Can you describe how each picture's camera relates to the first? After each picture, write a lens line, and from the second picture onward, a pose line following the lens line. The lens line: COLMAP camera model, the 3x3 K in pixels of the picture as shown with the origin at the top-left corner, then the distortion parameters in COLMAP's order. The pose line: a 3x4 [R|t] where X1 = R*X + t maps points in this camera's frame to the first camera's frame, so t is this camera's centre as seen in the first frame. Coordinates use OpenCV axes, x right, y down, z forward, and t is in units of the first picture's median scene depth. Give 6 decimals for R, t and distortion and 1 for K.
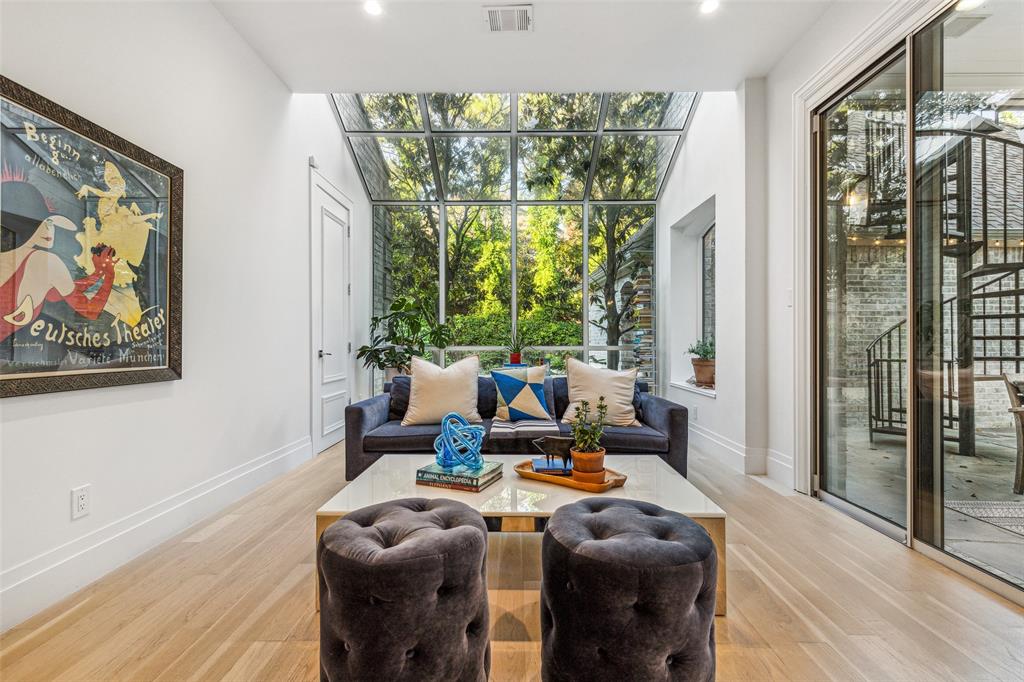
lens RADIAL K [[464.0, 0, 510.6], [0, 464.0, 342.1], [0, 0, 1]] dist [0.001888, -0.001595]
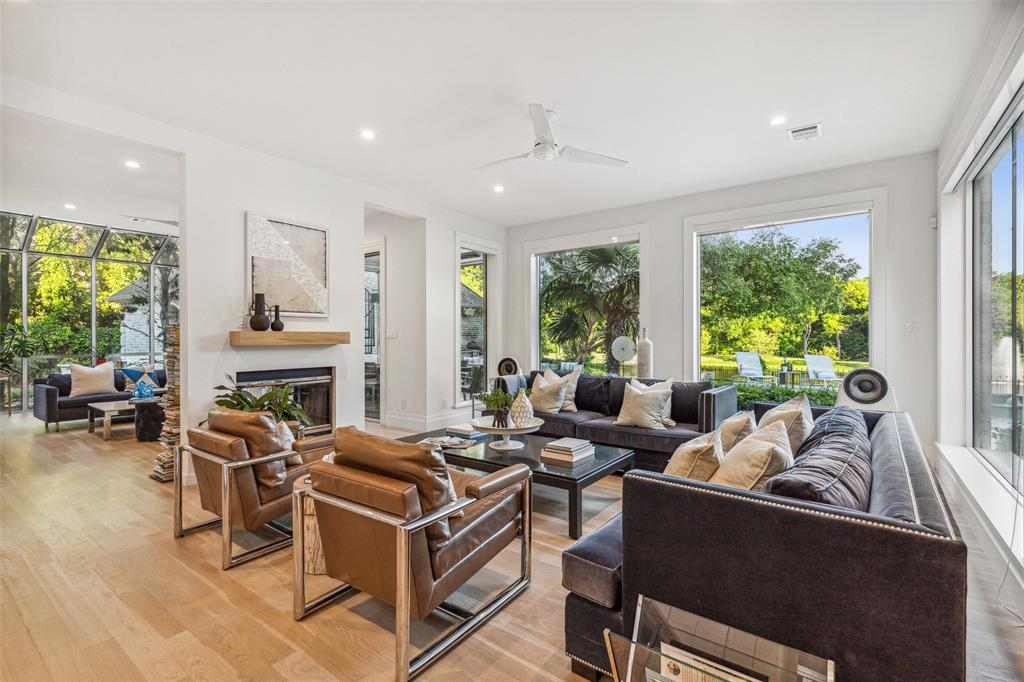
lens RADIAL K [[464.0, 0, 512.6], [0, 464.0, 336.8], [0, 0, 1]] dist [0.001888, -0.001595]
pose [[0.587550, -0.005879, 0.809166, -0.751965], [-0.000547, 0.999970, 0.007663, -0.108408], [-0.809188, -0.004945, 0.587530, -1.835339]]
